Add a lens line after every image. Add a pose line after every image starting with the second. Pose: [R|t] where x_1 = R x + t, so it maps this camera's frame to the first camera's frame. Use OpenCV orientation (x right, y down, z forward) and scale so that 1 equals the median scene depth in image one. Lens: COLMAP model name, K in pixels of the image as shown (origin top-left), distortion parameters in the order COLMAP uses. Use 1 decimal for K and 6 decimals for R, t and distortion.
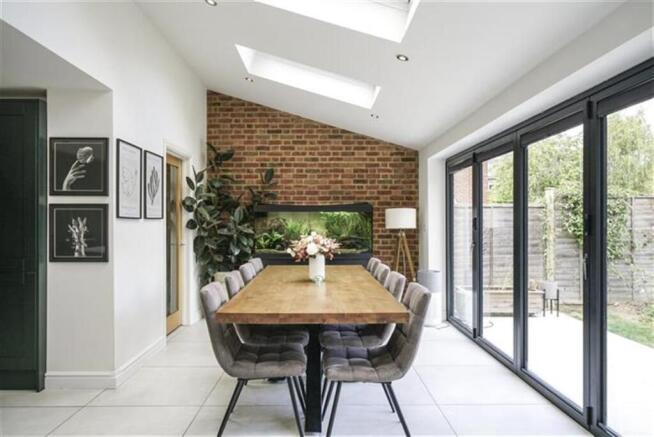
lens RADIAL K [[439.6, 0, 327.0], [0, 439.6, 218.5], [0, 0, 1]] dist [-0.001520, -0.001260]
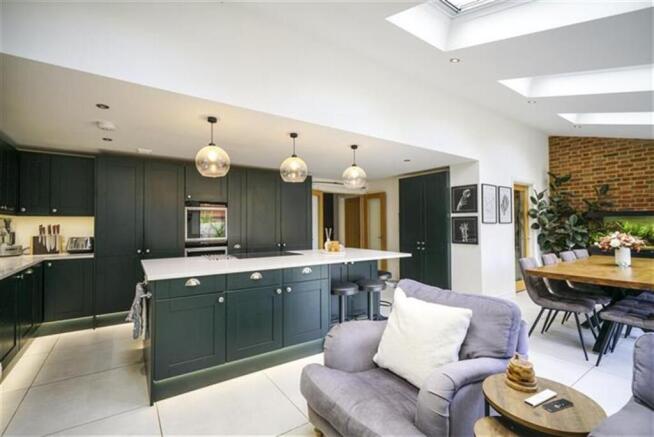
lens RADIAL K [[292.5, 0, 327.0], [0, 292.5, 218.5], [0, 0, 1]] dist [0.000050, -0.000012]
pose [[0.559129, -0.021248, -0.828809, 0.142987], [0.010256, 0.999772, -0.018712, -0.002570], [0.829018, 0.001962, 0.559219, -0.206680]]
